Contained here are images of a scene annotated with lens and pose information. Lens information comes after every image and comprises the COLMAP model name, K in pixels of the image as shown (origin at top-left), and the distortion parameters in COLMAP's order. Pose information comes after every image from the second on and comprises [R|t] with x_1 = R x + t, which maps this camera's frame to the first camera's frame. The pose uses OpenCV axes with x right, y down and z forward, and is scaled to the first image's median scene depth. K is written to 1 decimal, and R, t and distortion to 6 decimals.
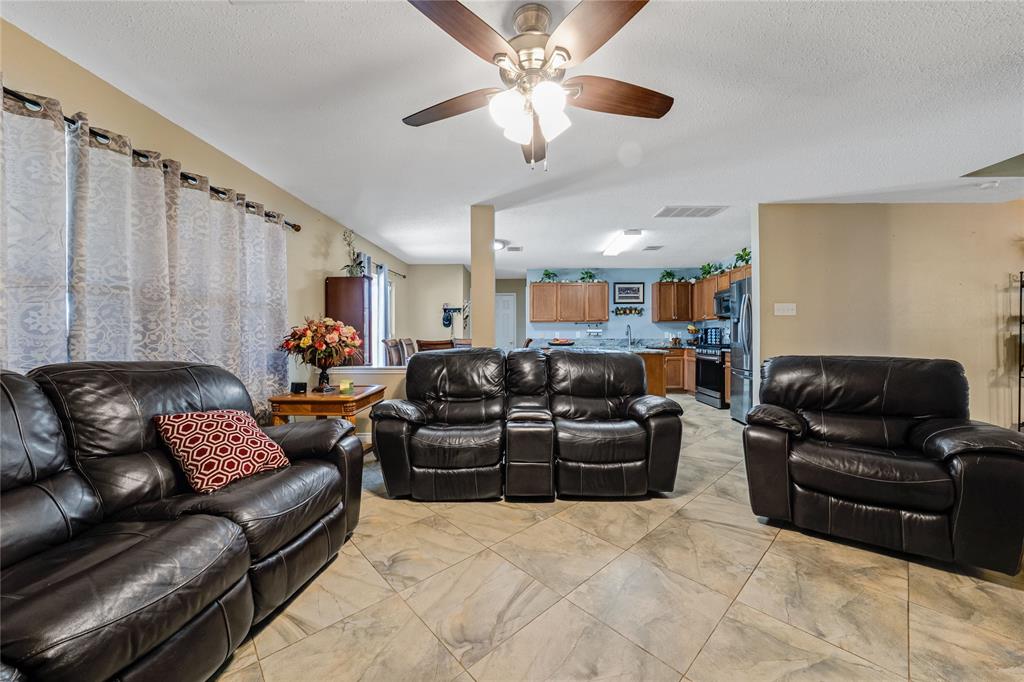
lens RADIAL K [[368.2, 0, 516.1], [0, 368.2, 334.6], [0, 0, 1]] dist [-0.031818, 0.006214]
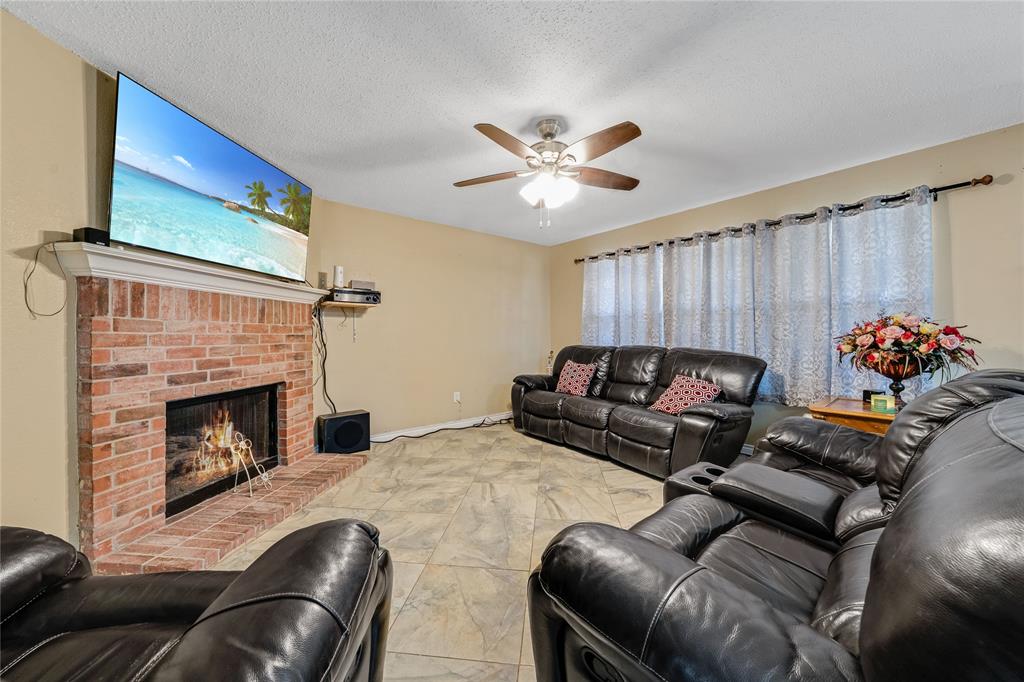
lens RADIAL K [[368.2, 0, 516.1], [0, 368.2, 334.6], [0, 0, 1]] dist [-0.031818, 0.006214]
pose [[-0.752688, 0.001664, -0.658375, 0.578266], [0.003289, 0.999994, -0.001233, -0.004256], [0.658369, -0.003093, -0.752689, 1.032125]]
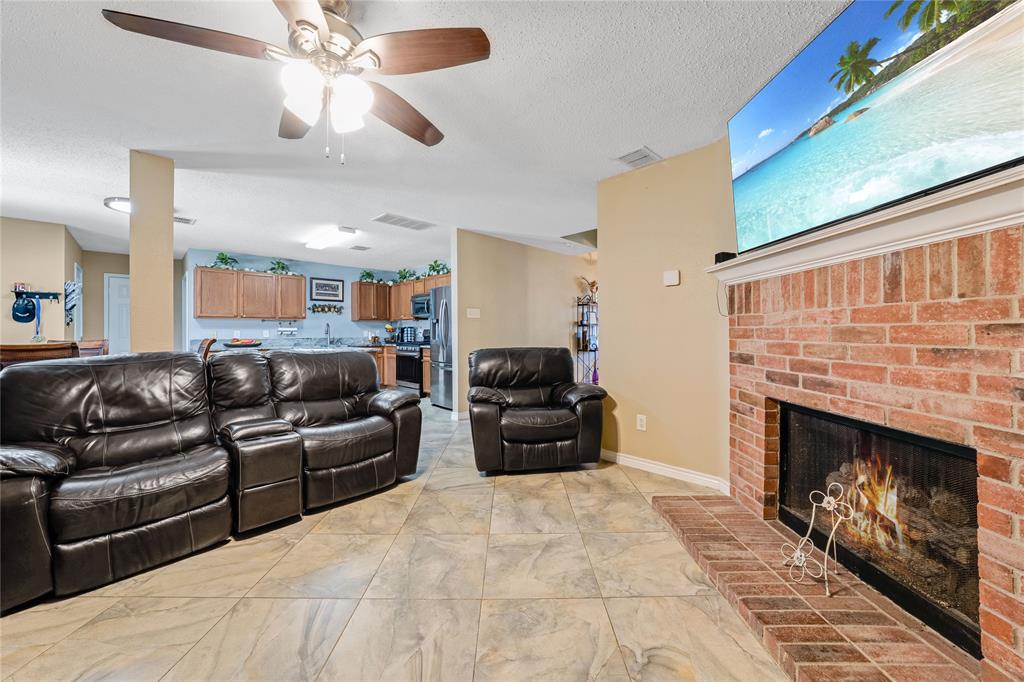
lens RADIAL K [[367.7, 0, 510.4], [0, 367.7, 329.9], [0, 0, 1]] dist [-0.033273, 0.005852]
pose [[0.679455, 0.003256, 0.733710, -0.158754], [0.003499, 0.999964, -0.007678, -0.000536], [-0.733709, 0.007784, 0.679420, 0.013901]]
